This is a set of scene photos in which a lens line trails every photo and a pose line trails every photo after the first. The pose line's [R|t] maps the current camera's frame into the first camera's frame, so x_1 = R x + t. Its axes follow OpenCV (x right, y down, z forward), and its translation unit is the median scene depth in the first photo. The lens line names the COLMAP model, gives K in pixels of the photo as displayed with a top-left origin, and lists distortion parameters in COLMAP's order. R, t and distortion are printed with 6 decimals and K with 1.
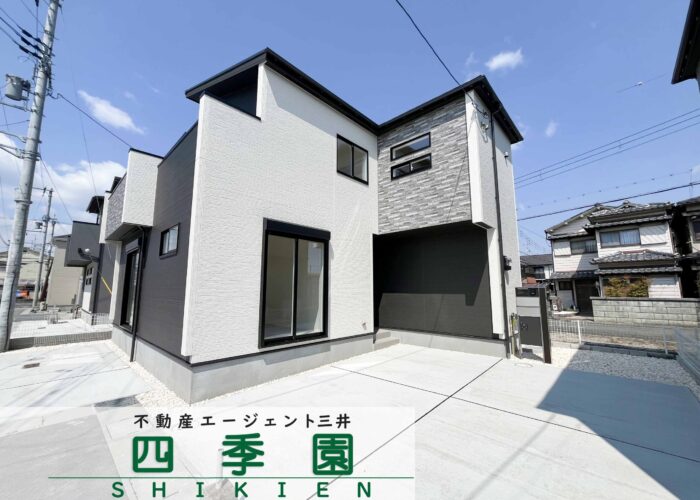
lens RADIAL K [[287.8, 0, 344.6], [0, 287.8, 252.9], [0, 0, 1]] dist [0.000933, -0.000959]
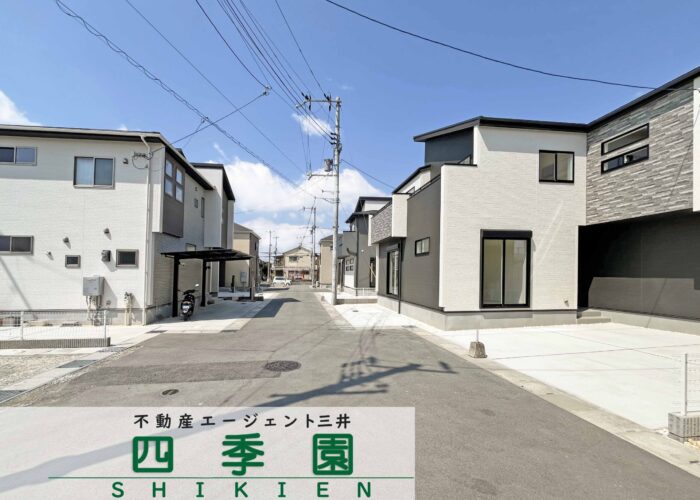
lens RADIAL K [[287.8, 0, 337.8], [0, 287.8, 278.2], [0, 0, 1]] dist [0.000933, -0.000959]
pose [[0.779806, 0.009526, -0.625949, 0.072859], [0.080422, 0.990075, 0.115257, -0.071277], [0.620834, -0.140218, 0.771300, -0.534139]]
